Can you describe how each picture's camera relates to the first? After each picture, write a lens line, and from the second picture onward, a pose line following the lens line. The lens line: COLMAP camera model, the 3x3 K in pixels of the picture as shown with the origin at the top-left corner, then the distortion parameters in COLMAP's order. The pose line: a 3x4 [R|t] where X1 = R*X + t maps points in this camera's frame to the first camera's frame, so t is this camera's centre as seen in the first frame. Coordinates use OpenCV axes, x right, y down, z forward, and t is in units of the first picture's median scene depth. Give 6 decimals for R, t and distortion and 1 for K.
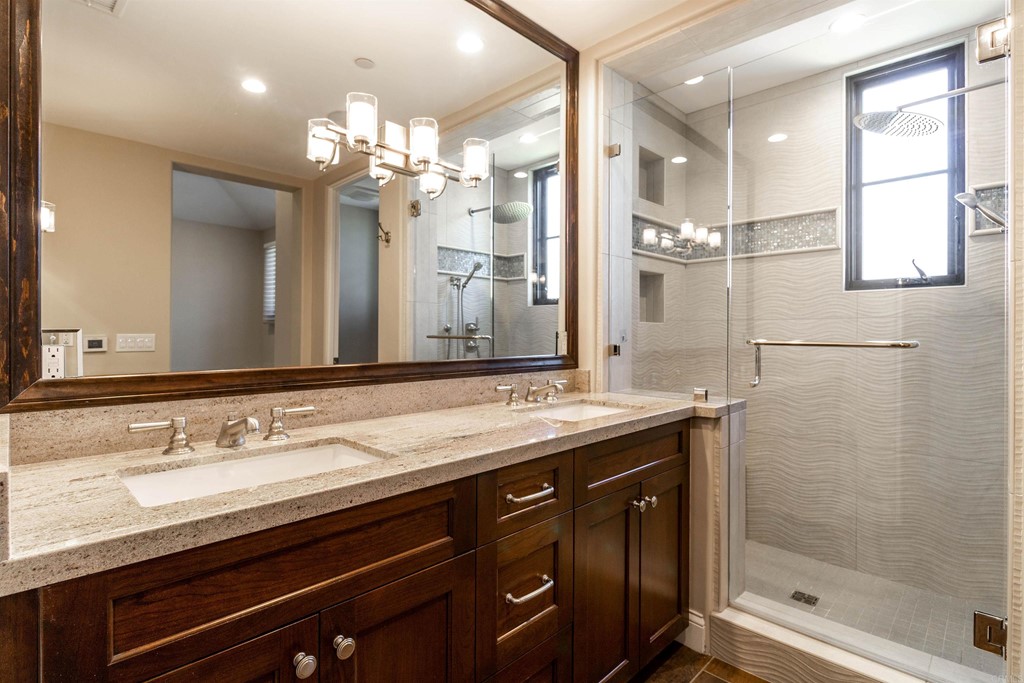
lens RADIAL K [[499.6, 0, 519.2], [0, 499.6, 341.0], [0, 0, 1]] dist [0.000643, -0.000706]
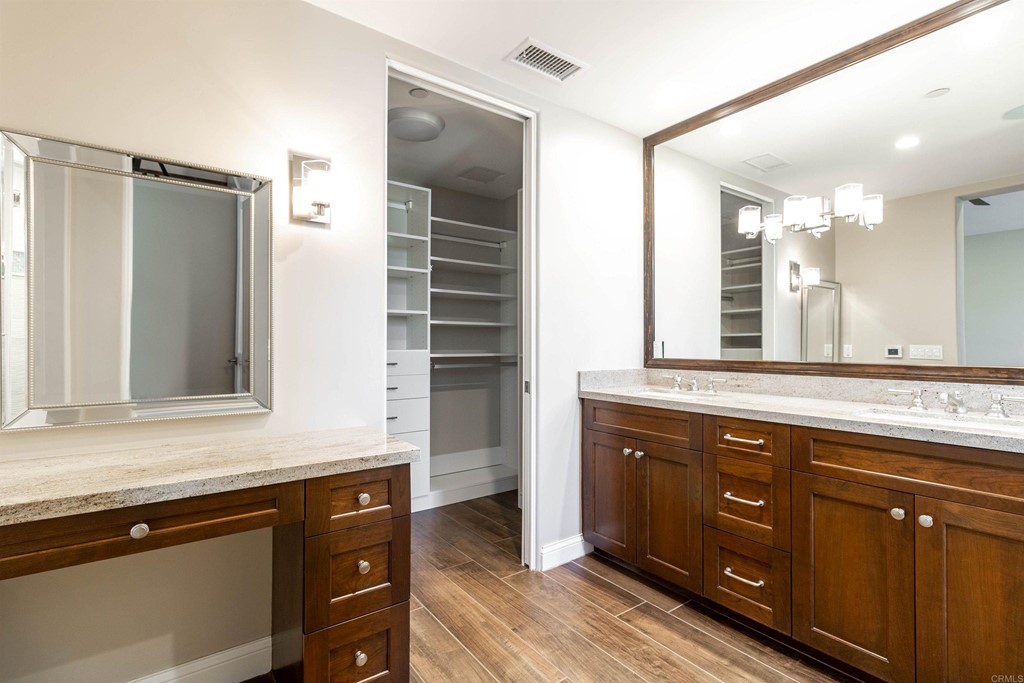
lens RADIAL K [[473.6, 0, 509.2], [0, 473.6, 344.5], [0, 0, 1]] dist [-0.000791, 0.000229]
pose [[-0.181932, -0.005659, -0.983295, 1.392709], [-0.014569, 0.999889, -0.003059, 0.010535], [0.983203, 0.013770, -0.181994, 0.441633]]
